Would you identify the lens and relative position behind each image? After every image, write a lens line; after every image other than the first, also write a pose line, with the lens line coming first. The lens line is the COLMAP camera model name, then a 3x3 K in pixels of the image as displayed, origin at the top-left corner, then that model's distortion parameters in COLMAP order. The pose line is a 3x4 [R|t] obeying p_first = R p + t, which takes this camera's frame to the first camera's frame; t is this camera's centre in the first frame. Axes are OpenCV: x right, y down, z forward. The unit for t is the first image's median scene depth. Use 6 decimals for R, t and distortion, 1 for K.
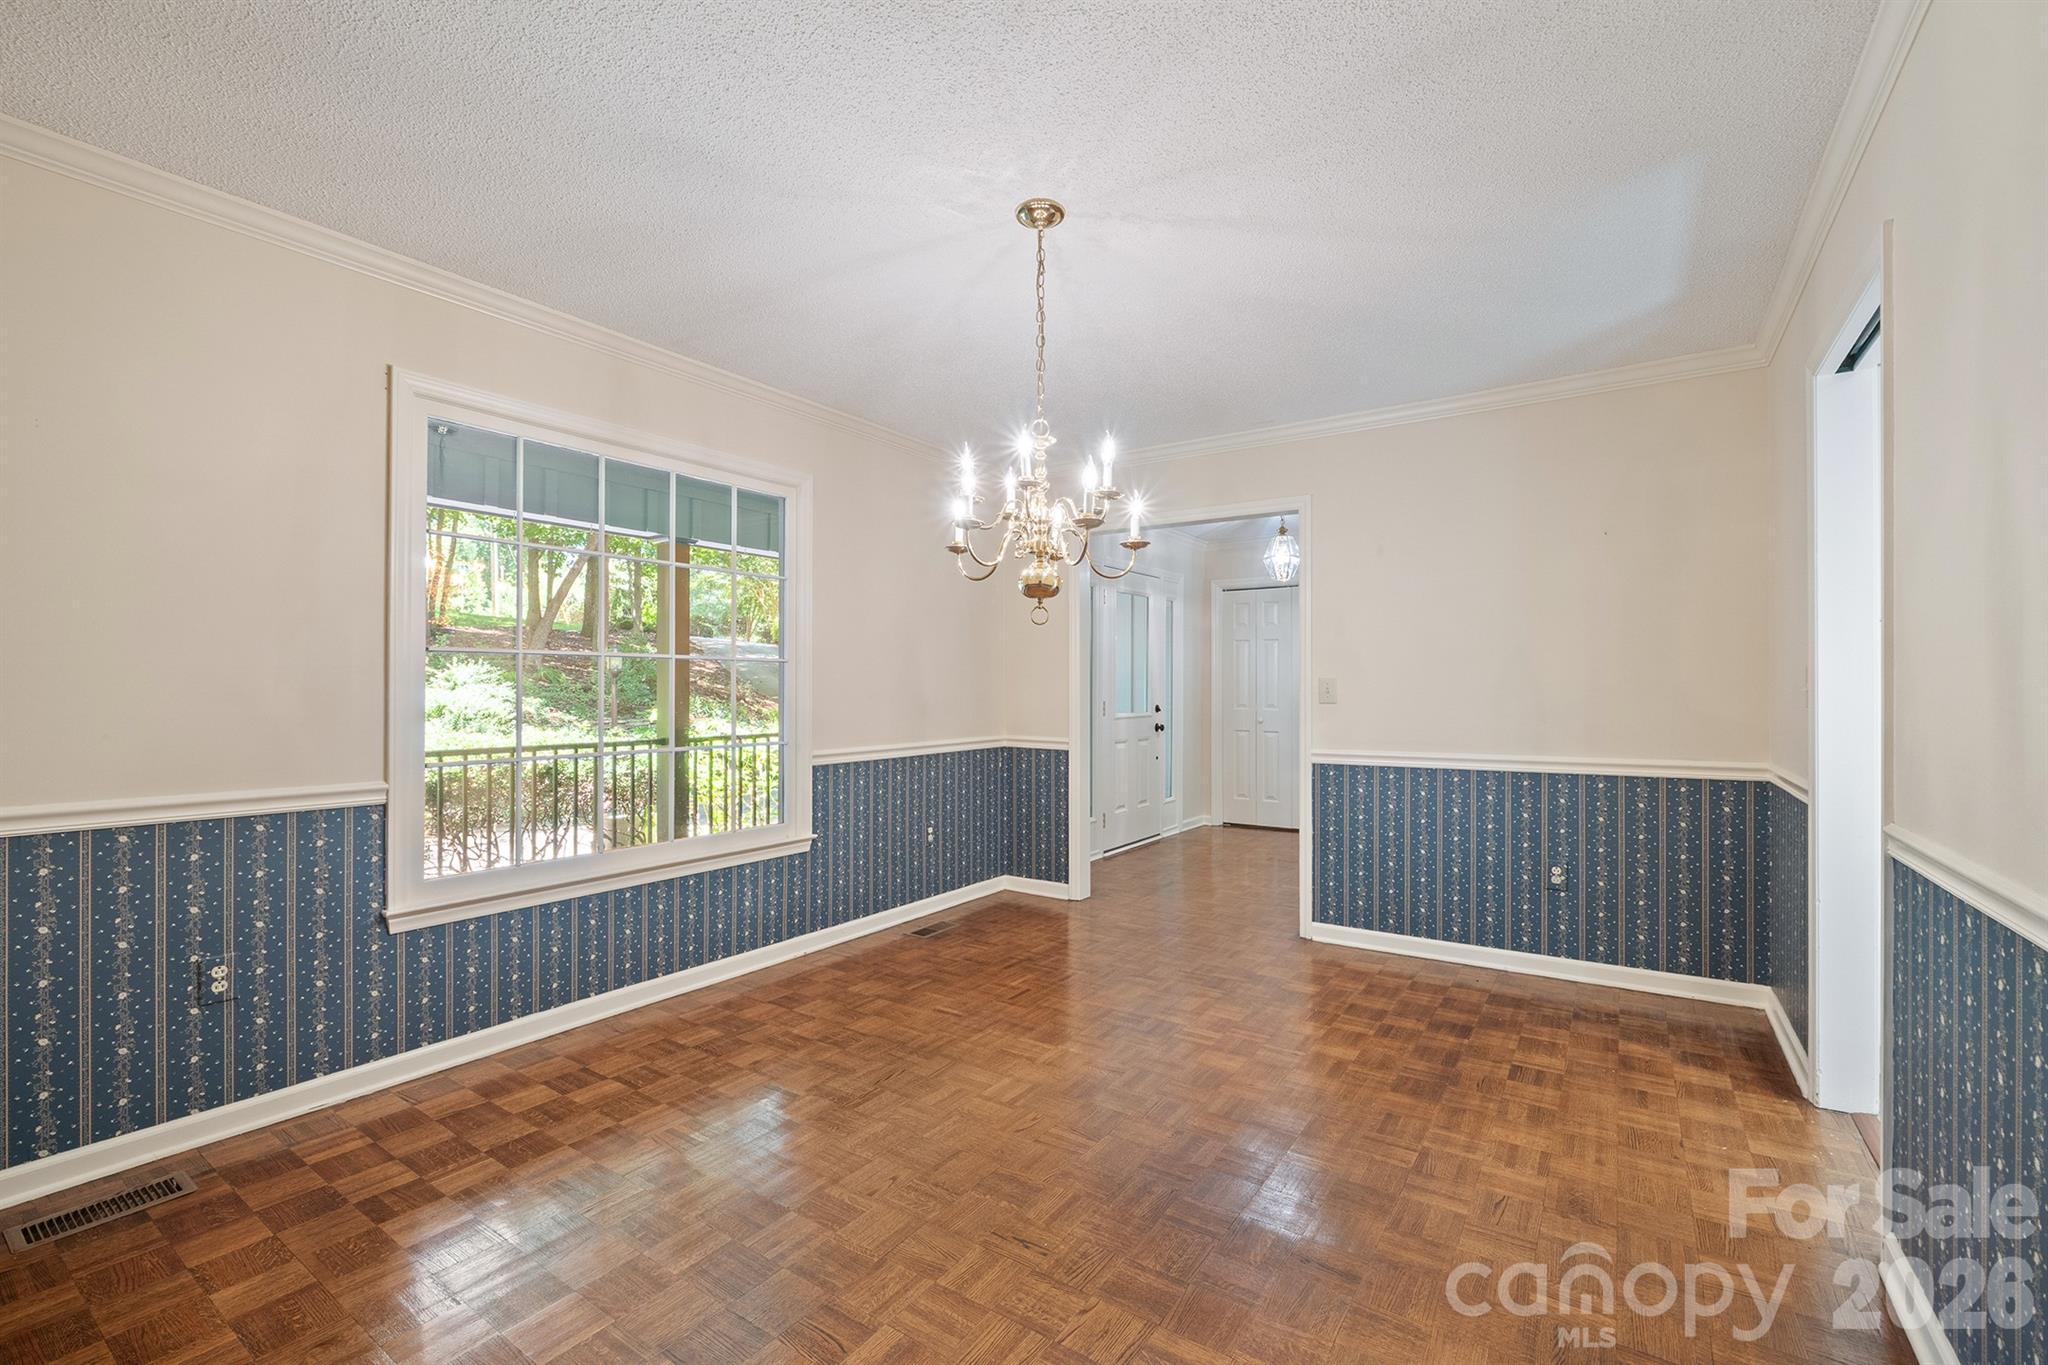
lens RADIAL K [[871.6, 0, 1026.7], [0, 871.6, 691.2], [0, 0, 1]] dist [0.002985, 0.000009]
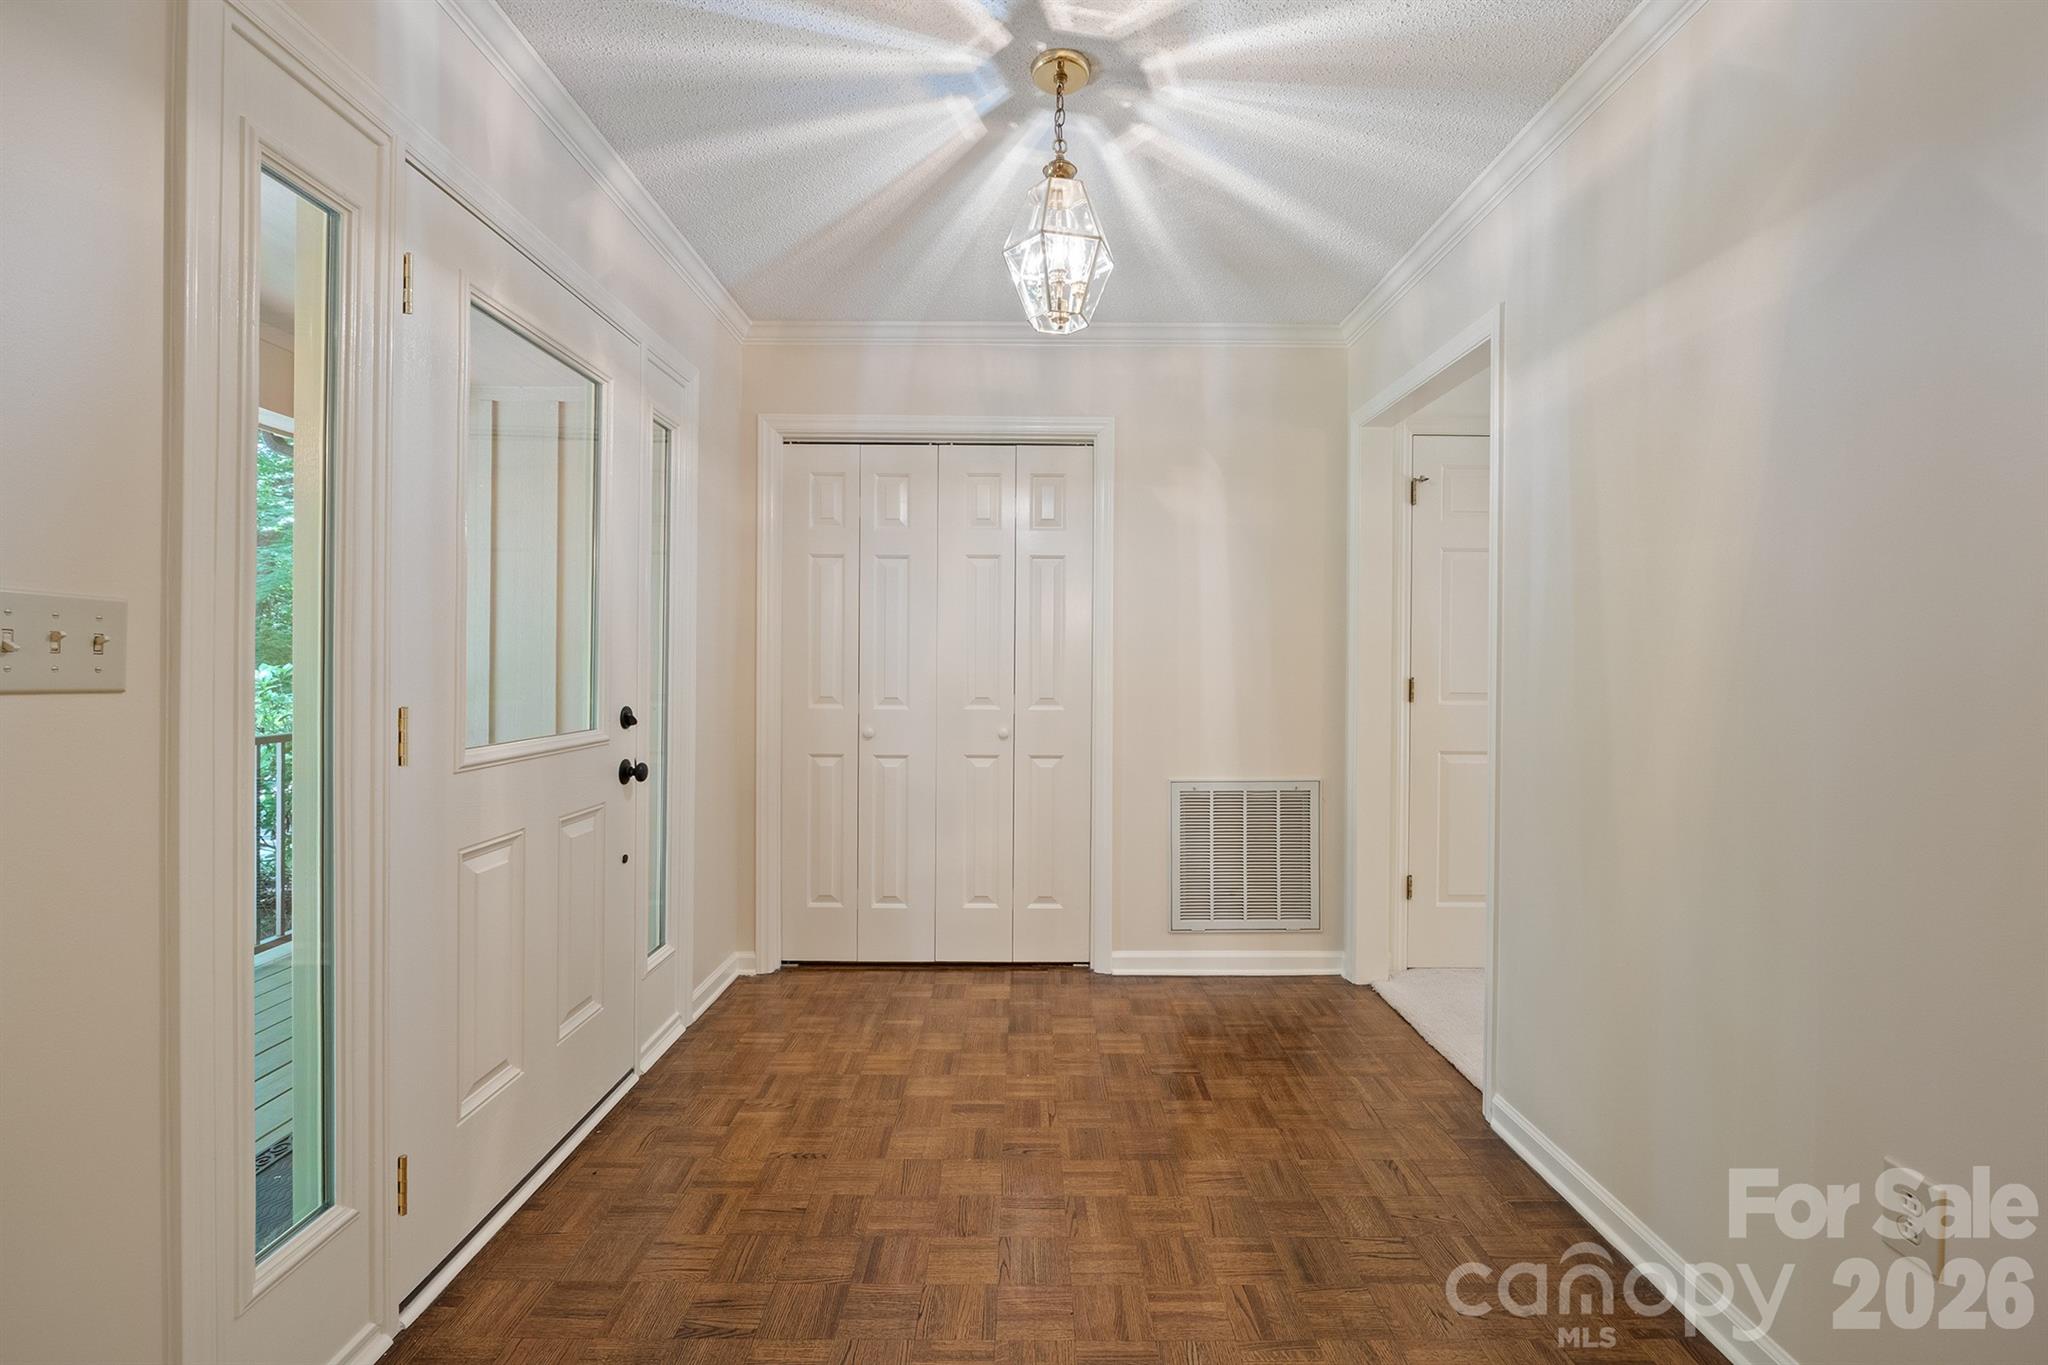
lens RADIAL K [[871.6, 0, 1034.2], [0, 871.6, 676.5], [0, 0, 1]] dist [0.002985, 0.000009]
pose [[0.821616, 0.001388, 0.570039, 0.081530], [-0.007759, 0.999932, 0.008749, -0.001120], [-0.569988, -0.011611, 0.821571, 0.595117]]
